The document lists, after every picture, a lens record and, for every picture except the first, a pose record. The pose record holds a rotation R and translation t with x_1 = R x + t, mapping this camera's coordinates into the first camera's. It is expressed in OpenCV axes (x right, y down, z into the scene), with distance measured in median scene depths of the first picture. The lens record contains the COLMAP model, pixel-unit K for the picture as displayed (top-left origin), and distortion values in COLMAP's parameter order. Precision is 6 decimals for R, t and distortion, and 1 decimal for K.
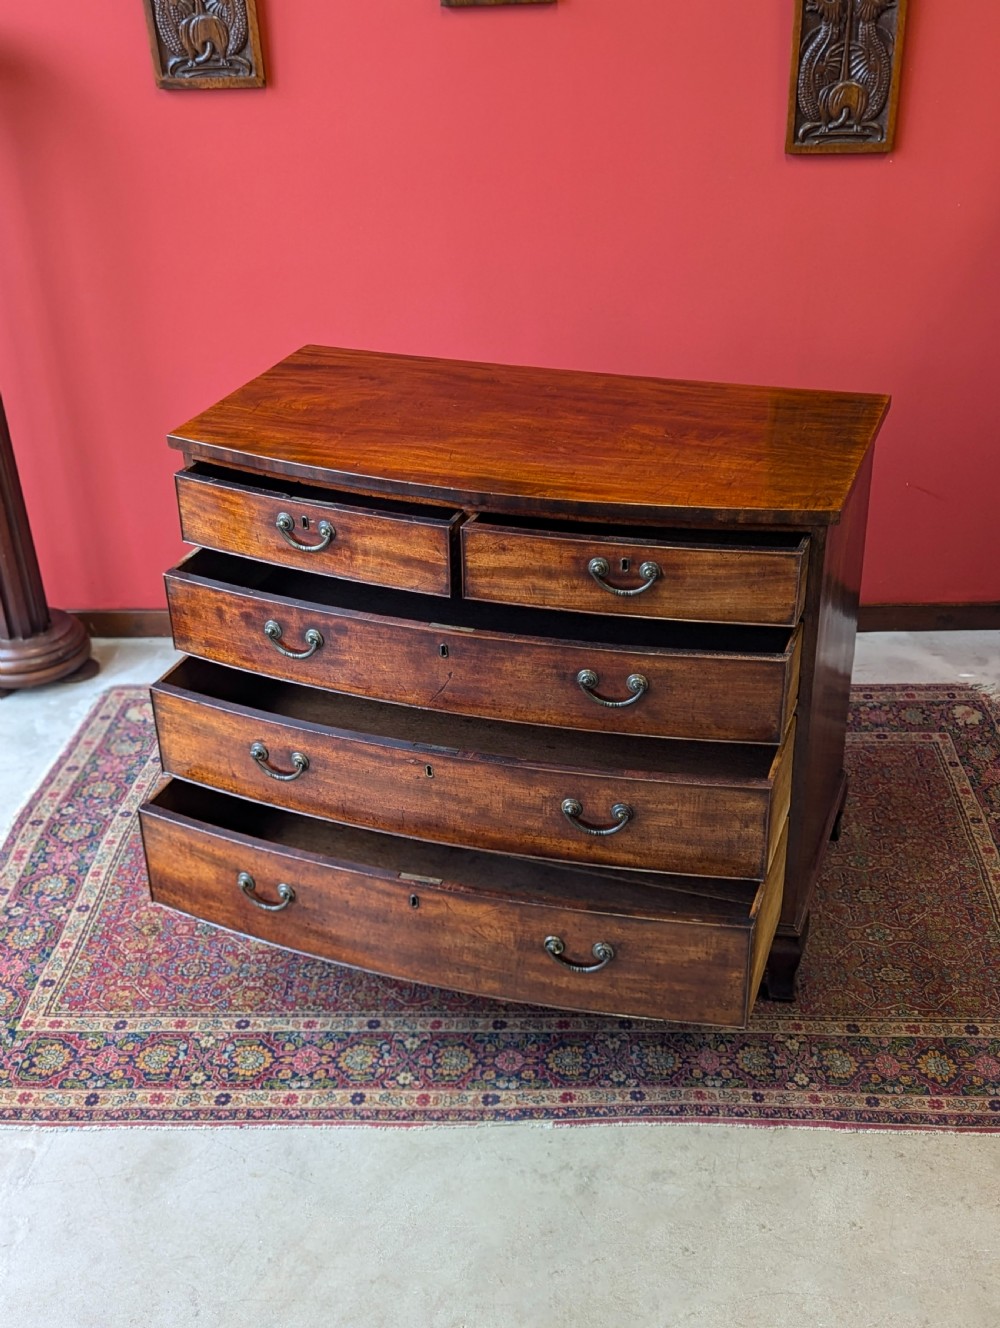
lens RADIAL K [[1541.0, 0, 505.8], [0, 1541.0, 642.7], [0, 0, 1]] dist [0.044250, -0.004349]
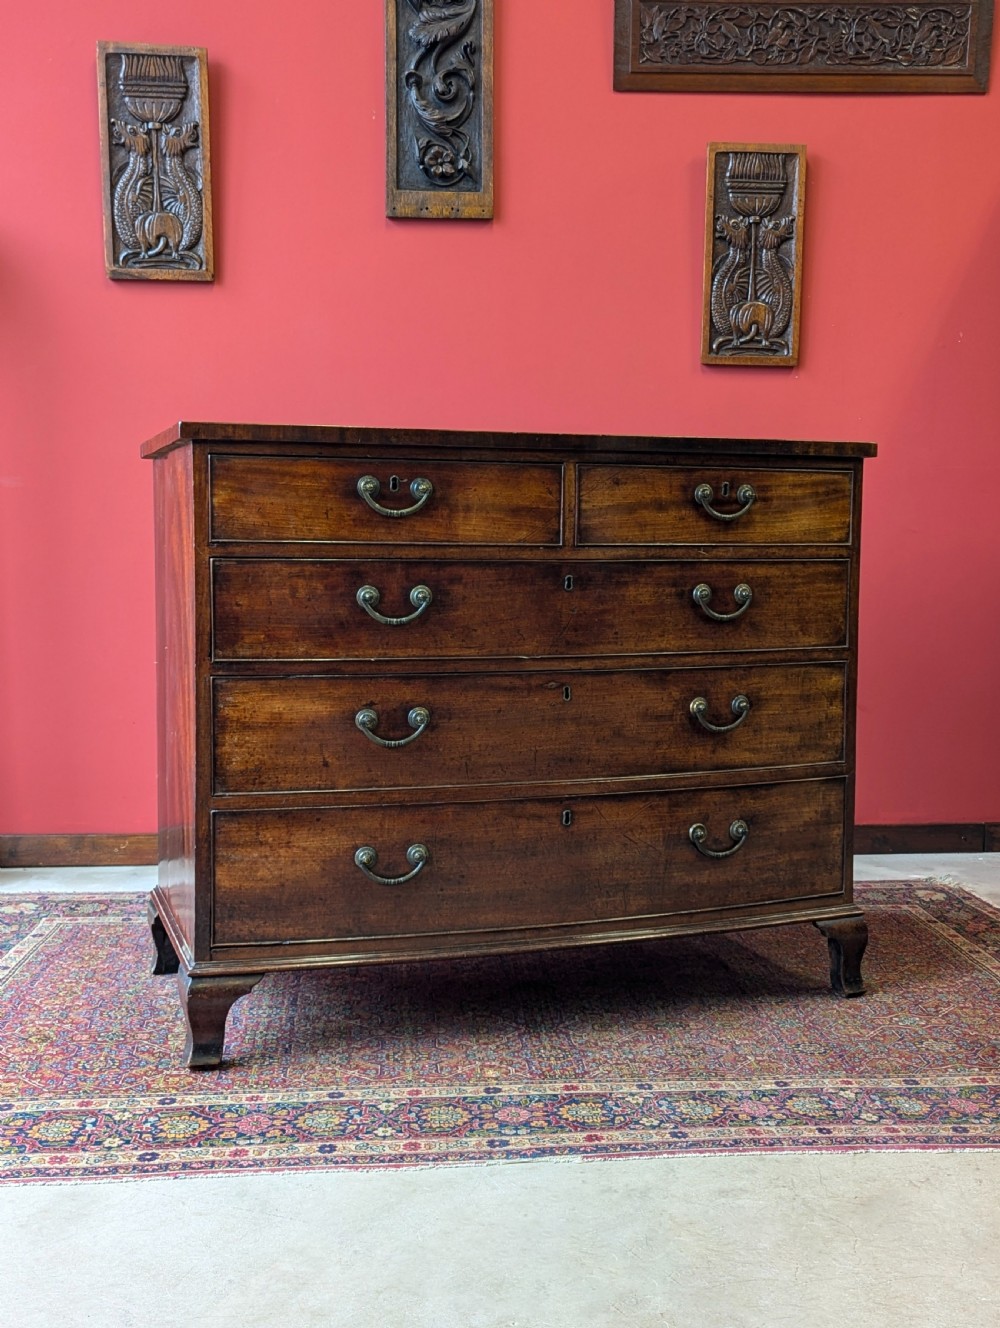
lens RADIAL K [[1490.4, 0, 518.3], [0, 1490.4, 650.9], [0, 0, 1]] dist [0.026423, 0.033961]
pose [[0.990331, 0.026534, 0.136164, -0.105666], [0.029349, 0.919246, -0.392589, 0.349959], [-0.135586, 0.392789, 0.909579, 0.197078]]
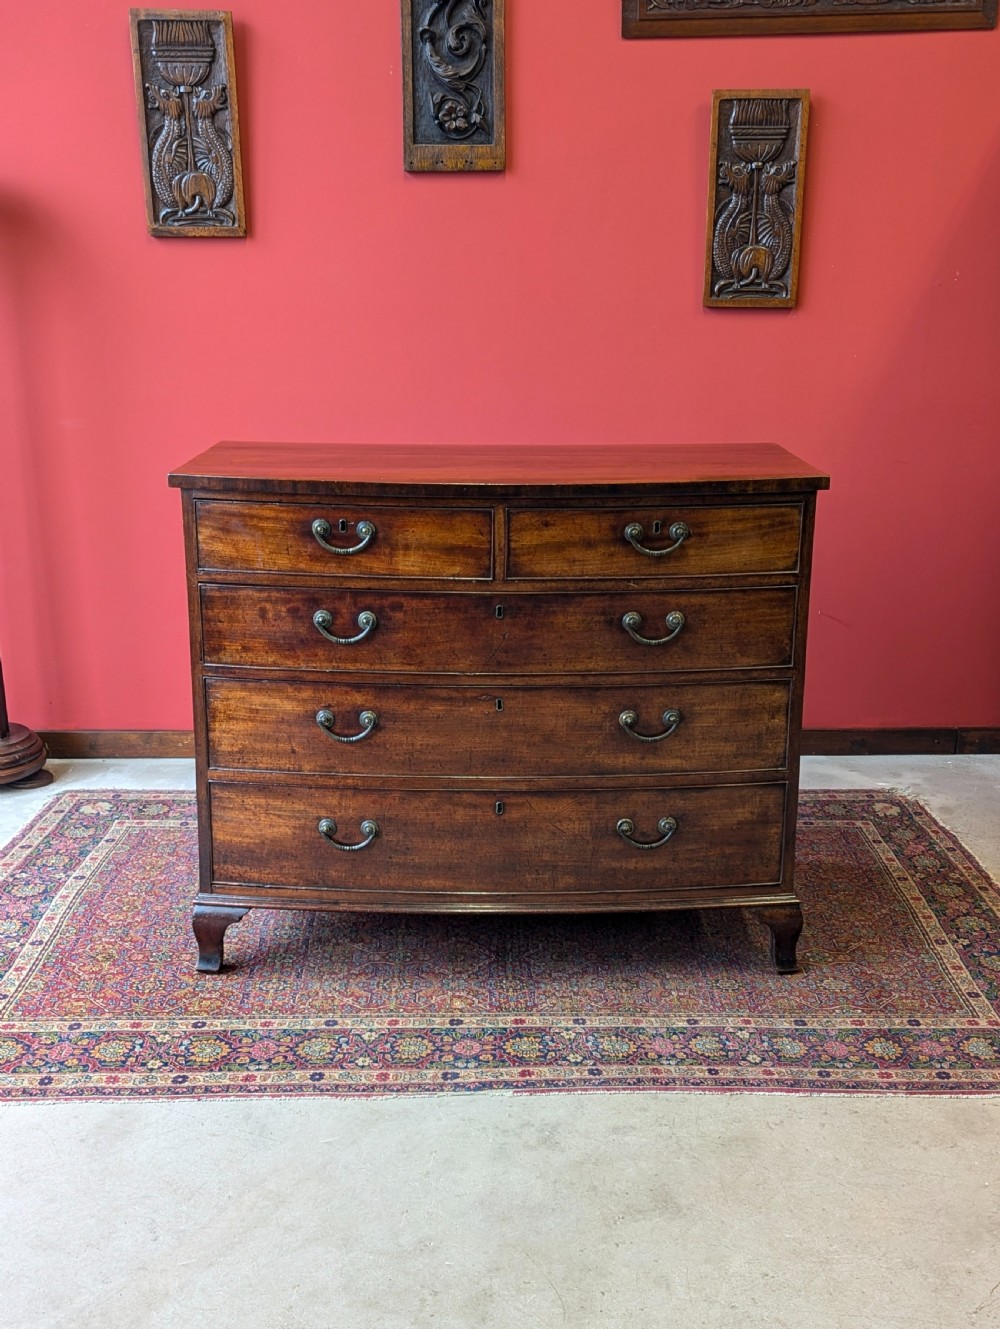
lens RADIAL K [[1494.5, 0, 502.1], [0, 1494.5, 669.4], [0, 0, 1]] dist [0.055101, -0.034730]
pose [[0.998159, 0.016201, 0.058447, -0.035778], [-0.003055, 0.975868, -0.218340, 0.240409], [-0.060574, 0.217760, 0.974121, -0.010250]]
